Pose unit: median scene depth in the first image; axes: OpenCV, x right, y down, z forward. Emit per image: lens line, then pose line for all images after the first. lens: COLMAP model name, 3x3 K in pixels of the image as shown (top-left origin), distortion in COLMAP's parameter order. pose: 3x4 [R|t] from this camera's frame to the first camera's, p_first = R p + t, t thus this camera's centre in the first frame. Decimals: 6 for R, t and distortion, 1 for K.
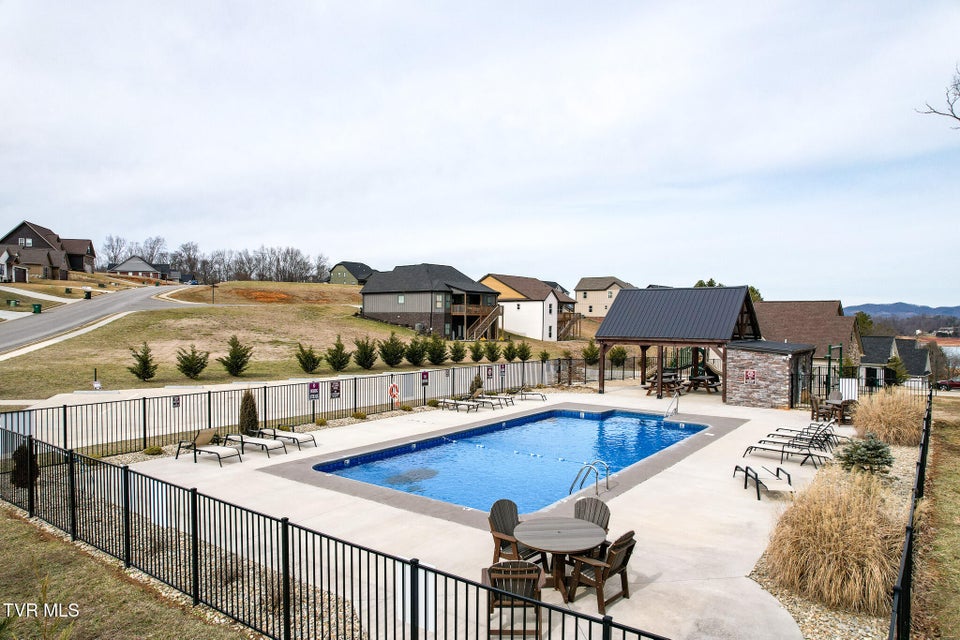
lens RADIAL K [[613.0, 0, 479.3], [0, 613.0, 320.1], [0, 0, 1]] dist [-0.070329, 0.058447]
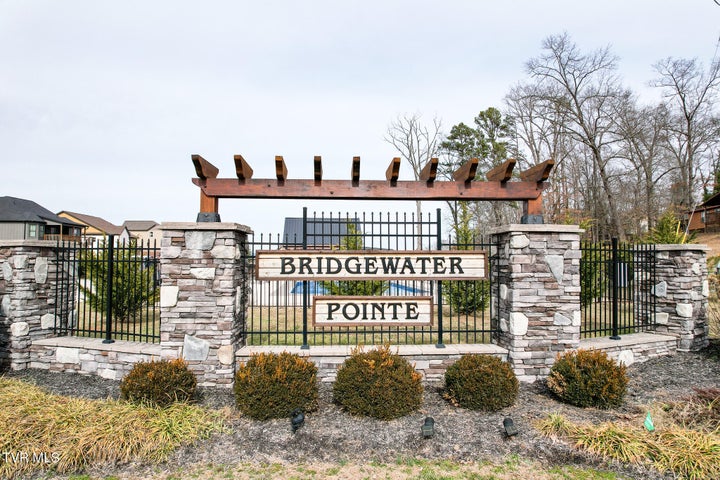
lens RADIAL K [[459.8, 0, 363.4], [0, 459.8, 240.2], [0, 0, 1]] dist [-0.070329, 0.058447]
pose [[0.731030, 0.023517, 0.681940, -0.181209], [0.008270, 0.999027, -0.043317, 0.026680], [-0.682296, 0.037306, 0.730124, -0.011240]]
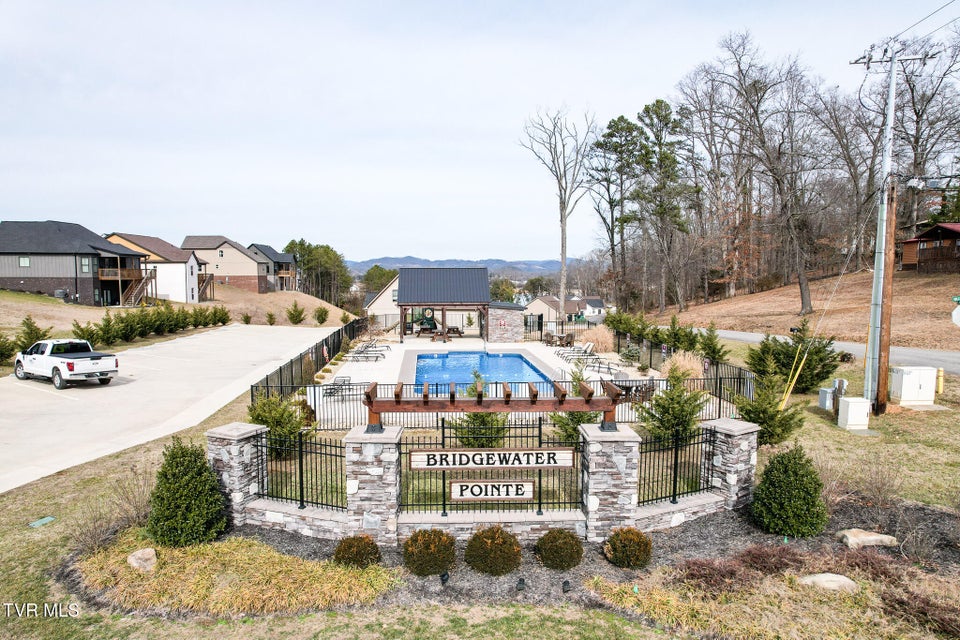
lens RADIAL K [[613.0, 0, 486.3], [0, 613.0, 318.8], [0, 0, 1]] dist [-0.070329, 0.058447]
pose [[0.739819, -0.057940, 0.670307, -0.223106], [0.006674, 0.996868, 0.078801, -0.016832], [-0.672773, -0.053825, 0.737889, -0.059623]]
